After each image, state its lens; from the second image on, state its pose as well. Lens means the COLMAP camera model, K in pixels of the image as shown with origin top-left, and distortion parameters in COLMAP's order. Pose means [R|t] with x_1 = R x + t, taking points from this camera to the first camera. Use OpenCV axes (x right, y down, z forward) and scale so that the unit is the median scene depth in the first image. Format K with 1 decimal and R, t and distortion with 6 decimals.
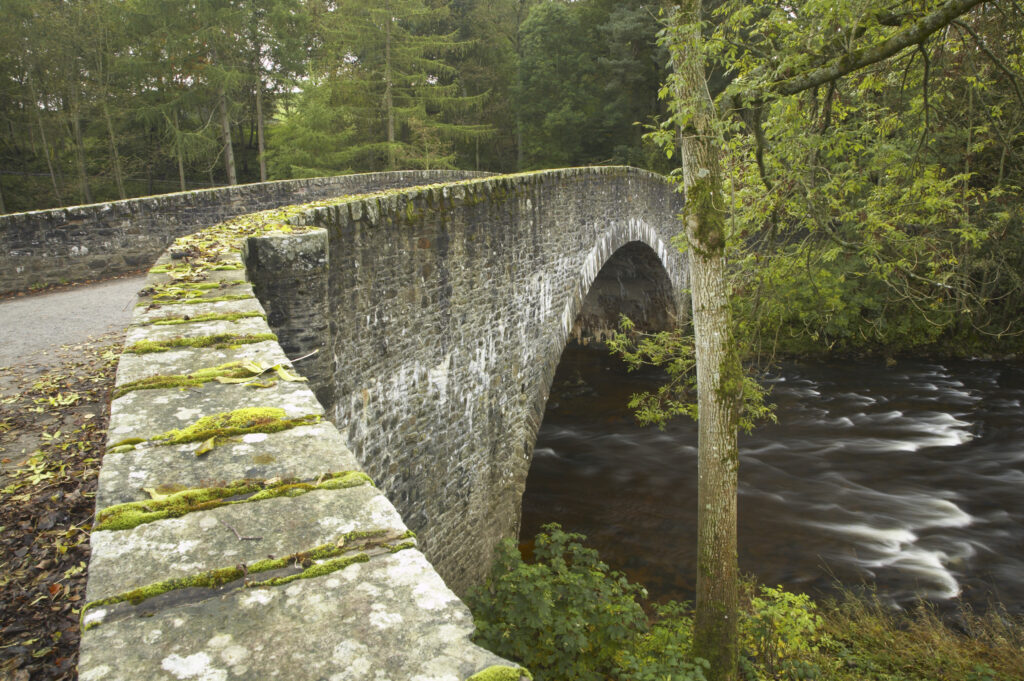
lens RADIAL K [[734.0, 0, 512.0], [0, 734.0, 342.1], [0, 0, 1]] dist [-0.096374, 0.025205]
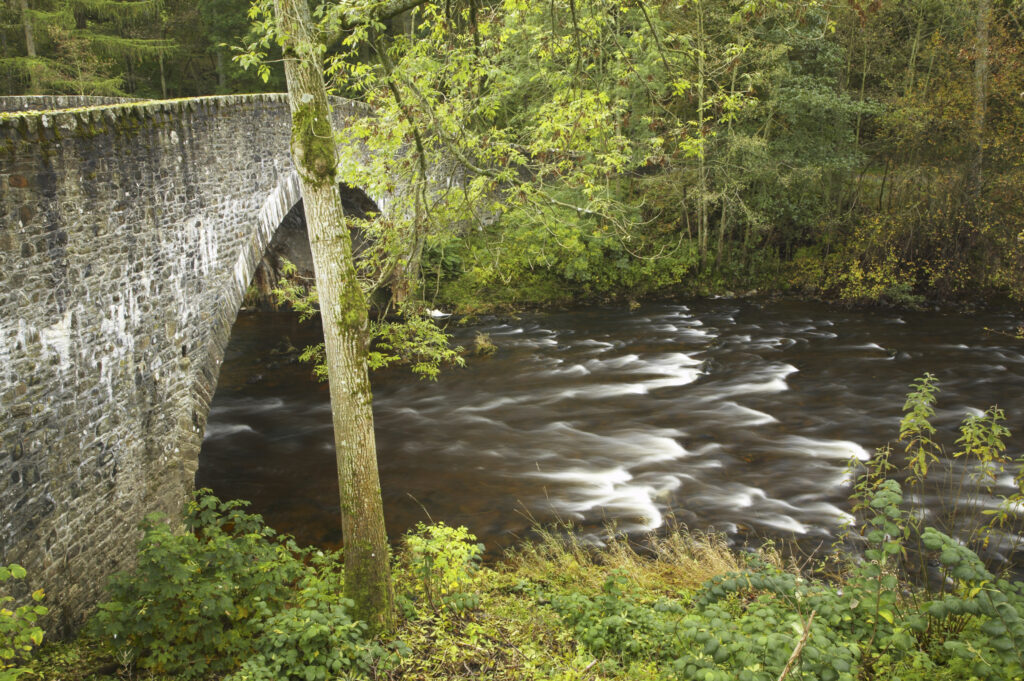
lens RADIAL K [[871.3, 0, 512.5], [0, 871.3, 340.0], [0, 0, 1]] dist [-0.039892, 0.060207]
pose [[0.951577, -0.069889, 0.299362, 0.088906], [0.058539, 0.997191, 0.046726, 0.028487], [-0.301787, -0.026939, 0.952995, -0.109674]]
